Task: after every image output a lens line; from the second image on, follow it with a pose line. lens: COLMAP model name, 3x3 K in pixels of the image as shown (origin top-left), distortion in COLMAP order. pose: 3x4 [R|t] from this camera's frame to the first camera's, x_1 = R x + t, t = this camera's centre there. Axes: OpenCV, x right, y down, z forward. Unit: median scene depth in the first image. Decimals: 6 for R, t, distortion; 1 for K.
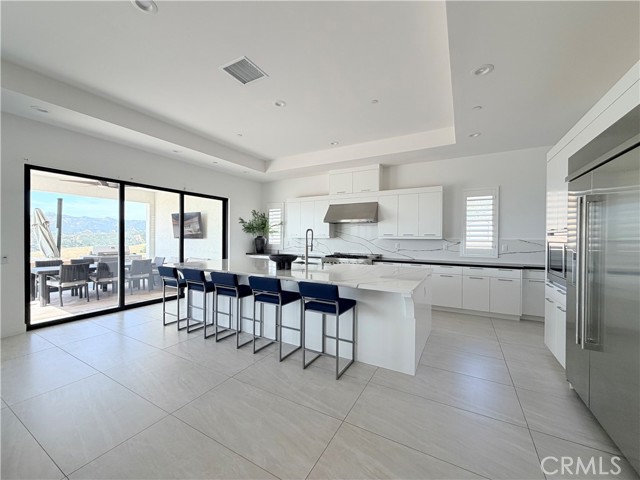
lens RADIAL K [[254.9, 0, 318.6], [0, 254.9, 240.1], [0, 0, 1]] dist [-0.000016, 0.000258]
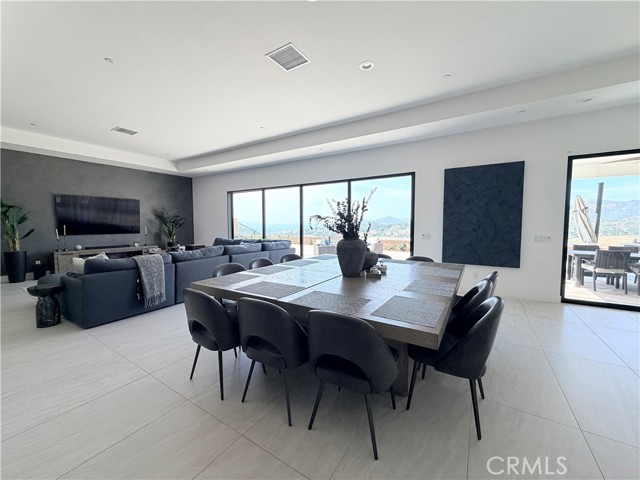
lens RADIAL K [[254.9, 0, 317.6], [0, 254.9, 239.4], [0, 0, 1]] dist [-0.000016, 0.000258]
pose [[-0.059308, 0.052831, -0.996841, 0.039099], [-0.007207, 0.998550, 0.053351, 0.010923], [0.998214, 0.010348, -0.058841, -0.025201]]
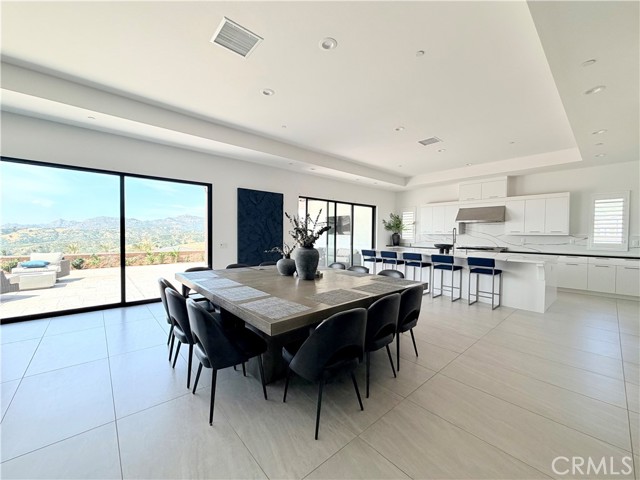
lens RADIAL K [[254.9, 0, 319.3], [0, 254.9, 239.0], [0, 0, 1]] dist [-0.000016, 0.000258]
pose [[0.943762, 0.007661, -0.330537, -0.220731], [-0.005195, 0.999952, 0.008344, 0.009572], [0.330585, -0.006158, 0.943756, -0.506353]]
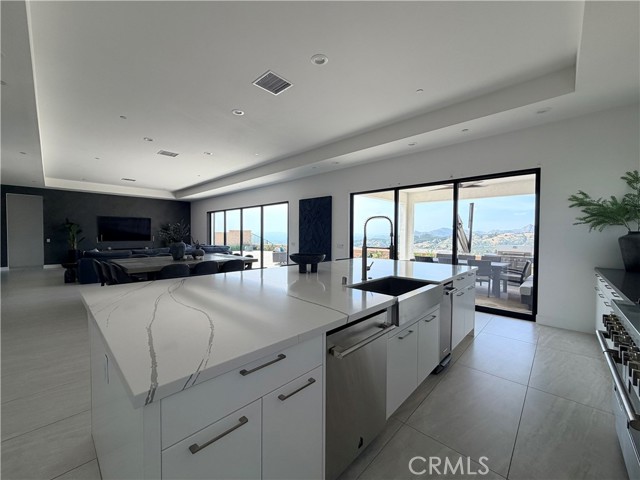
lens RADIAL K [[254.9, 0, 317.7], [0, 254.9, 239.8], [0, 0, 1]] dist [-0.000016, 0.000258]
pose [[-0.244801, 0.009703, -0.969525, 0.396469], [-0.015178, 0.999789, 0.013838, 0.002611], [0.969454, 0.018103, -0.244602, 0.775518]]
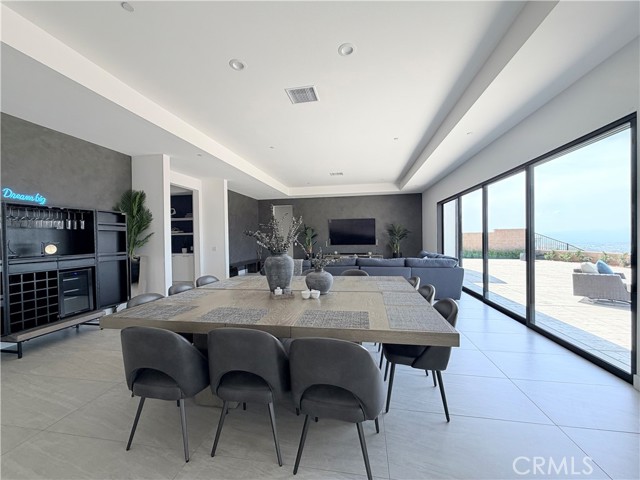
lens RADIAL K [[254.9, 0, 317.3], [0, 254.9, 240.5], [0, 0, 1]] dist [-0.000016, 0.000258]
pose [[-0.943664, 0.012878, -0.330653, -0.338306], [0.007516, 0.999819, 0.017490, -0.004079], [0.330819, 0.014019, -0.943590, 0.480124]]
